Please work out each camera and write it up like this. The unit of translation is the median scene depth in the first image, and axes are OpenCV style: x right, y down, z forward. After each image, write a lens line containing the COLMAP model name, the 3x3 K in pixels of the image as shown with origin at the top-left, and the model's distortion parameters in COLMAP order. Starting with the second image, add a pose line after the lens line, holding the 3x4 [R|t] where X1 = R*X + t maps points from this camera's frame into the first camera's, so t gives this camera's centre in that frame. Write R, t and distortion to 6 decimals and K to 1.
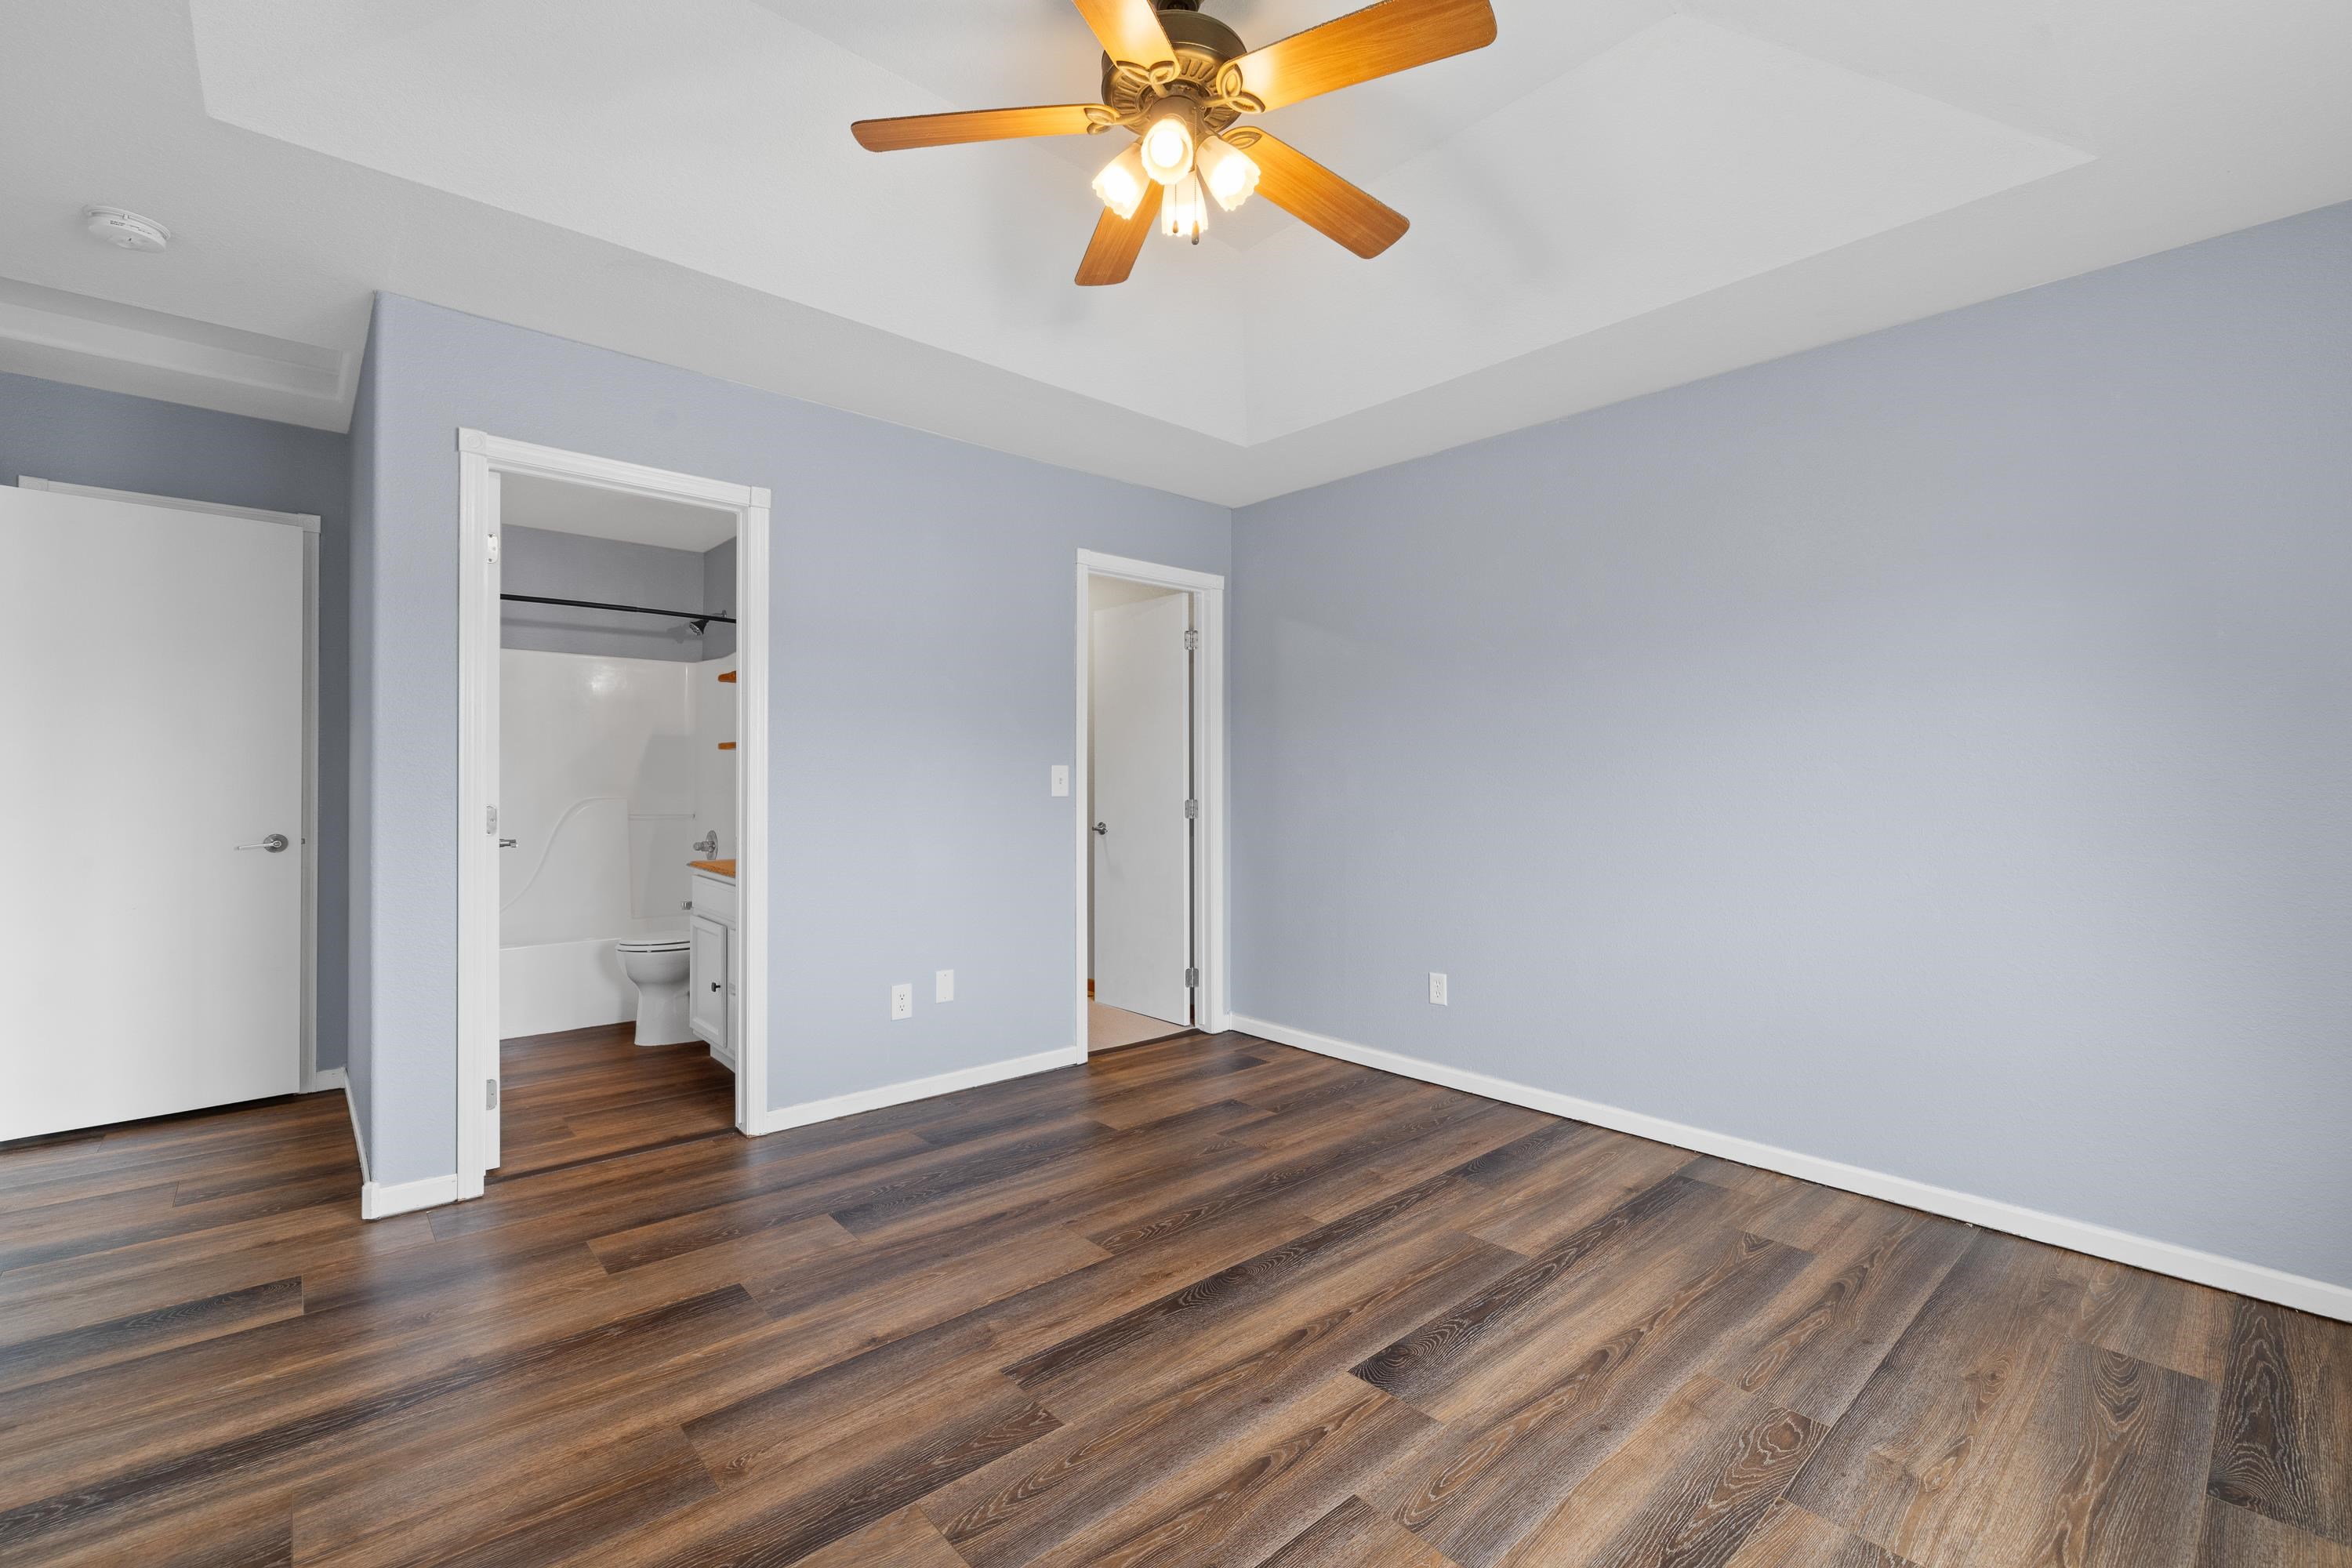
lens RADIAL K [[1017.9, 0, 1167.6], [0, 1017.9, 798.8], [0, 0, 1]] dist [-0.004197, 0.000550]
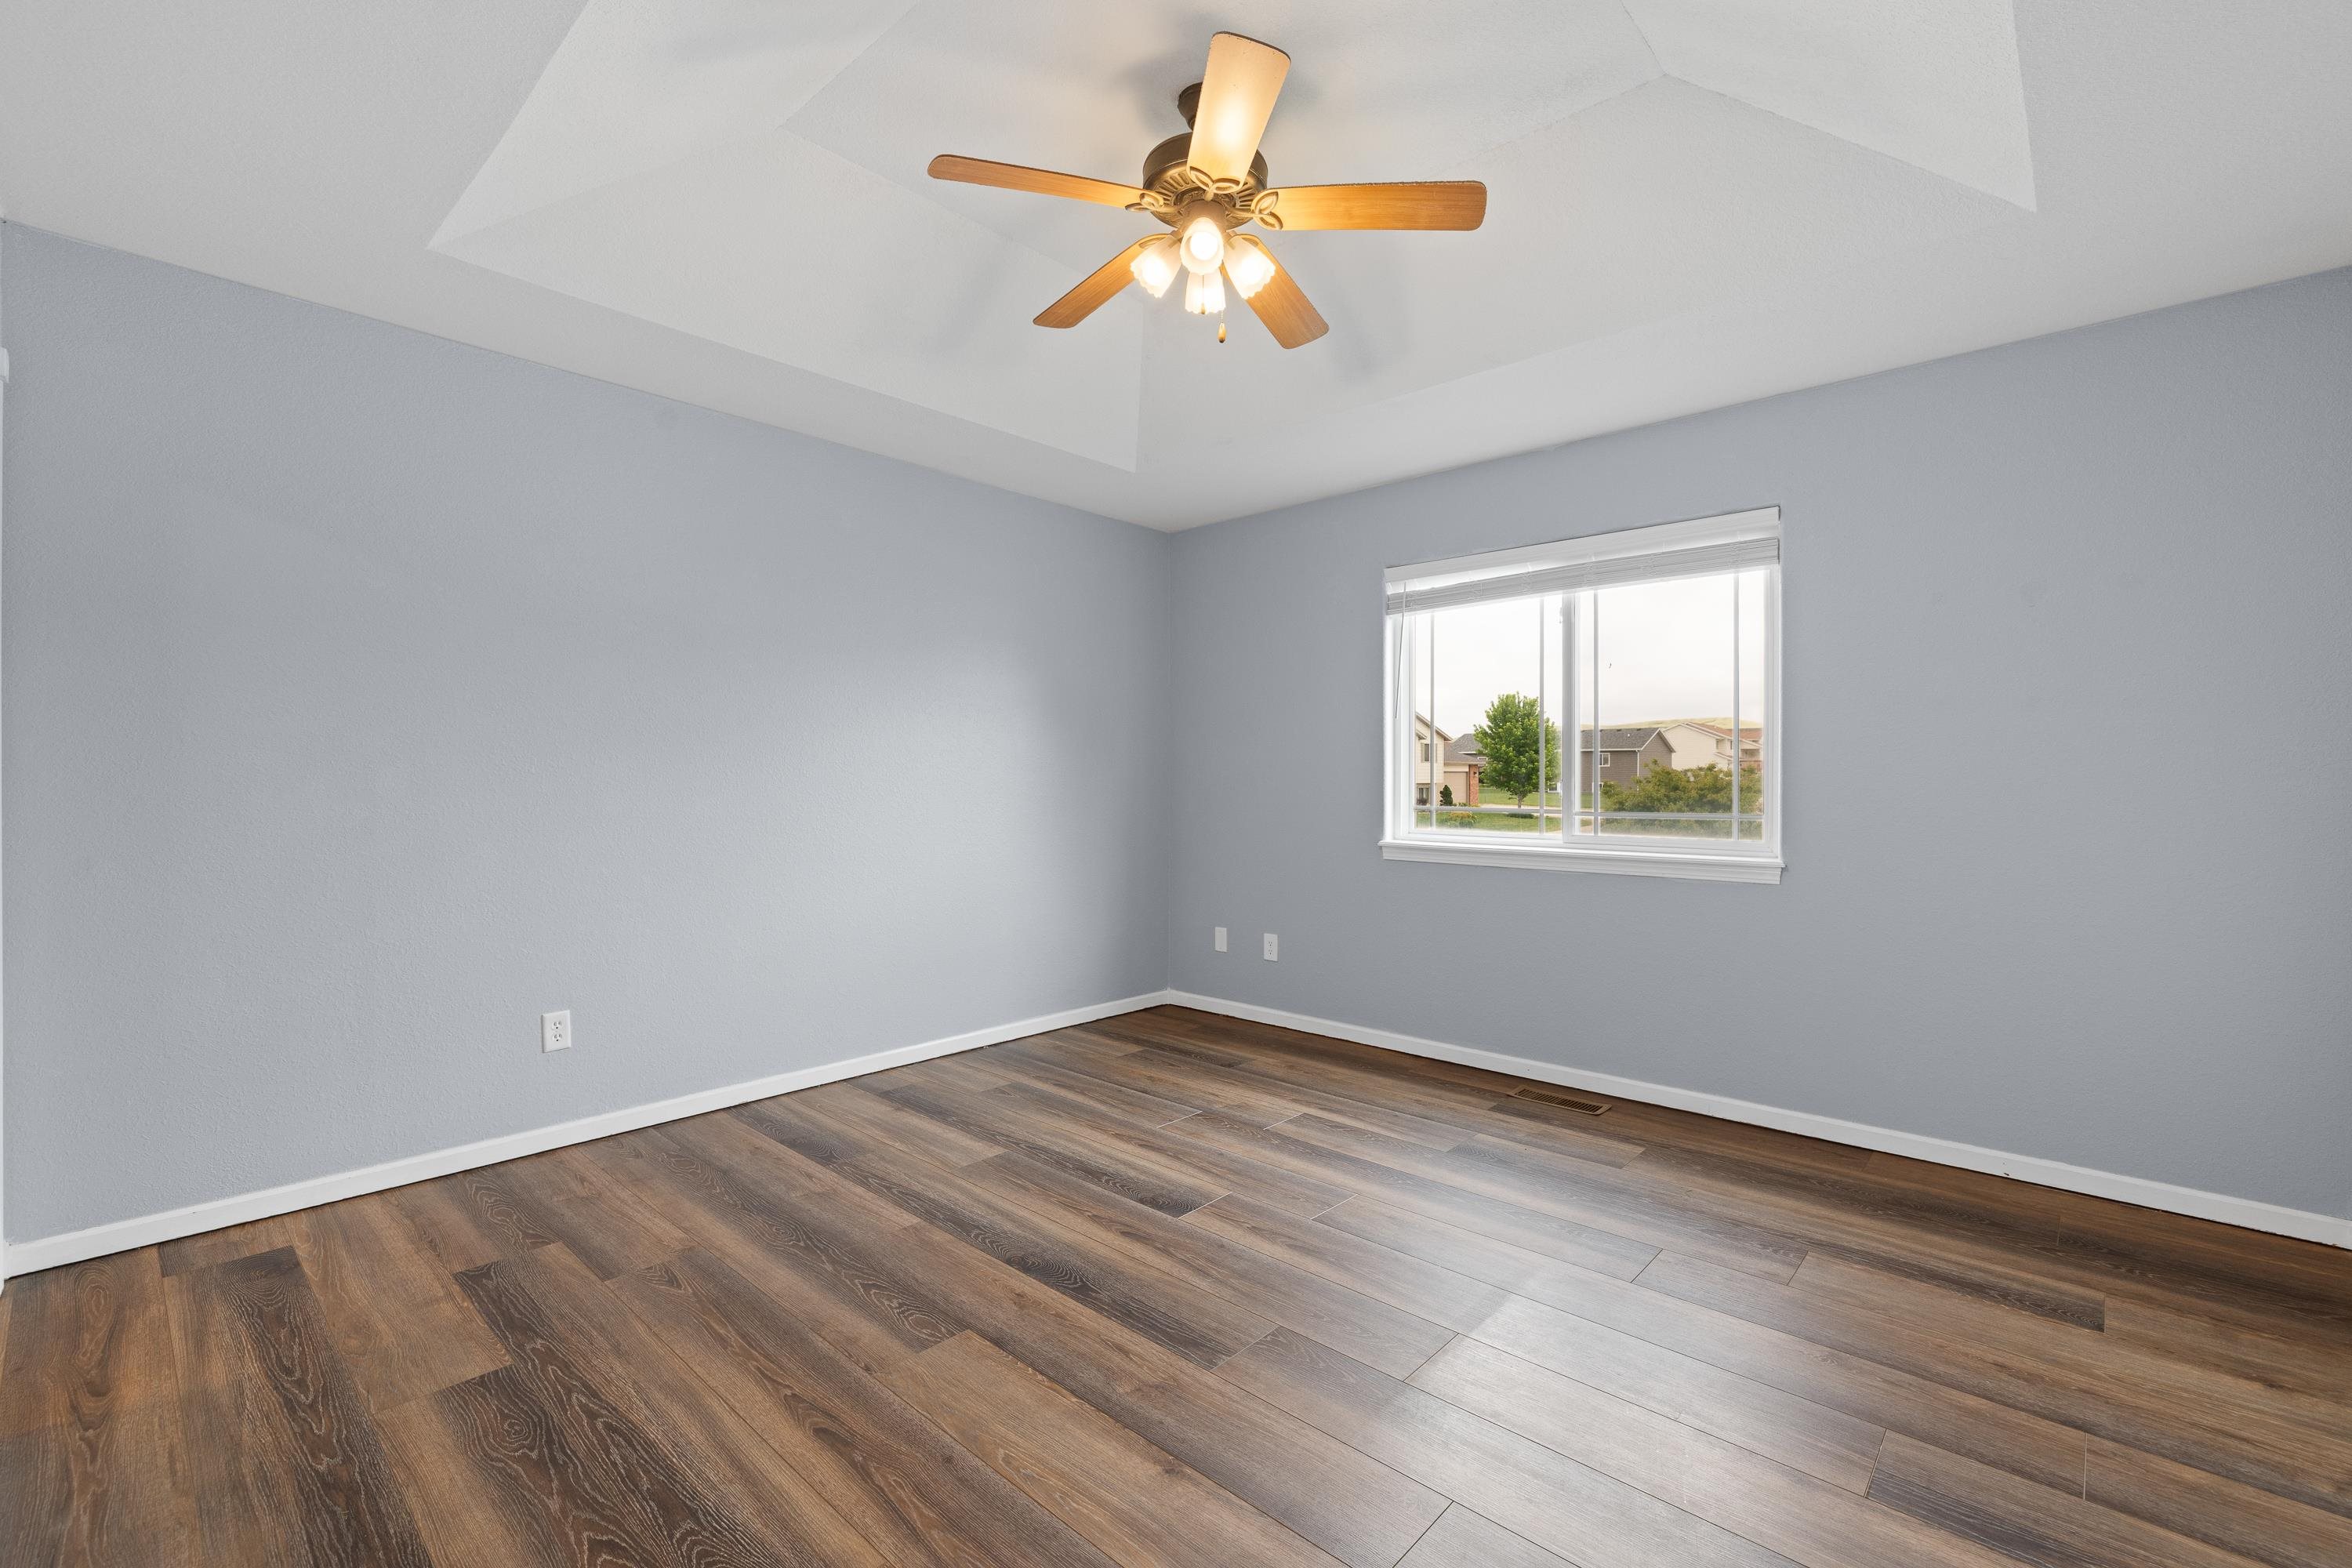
lens RADIAL K [[1017.9, 0, 1167.8], [0, 1017.9, 780.7], [0, 0, 1]] dist [-0.004197, 0.000550]
pose [[-0.106031, -0.010460, 0.994308, -0.865335], [0.010651, 0.999875, 0.011655, -0.032380], [-0.994306, 0.011826, -0.105906, 0.842607]]
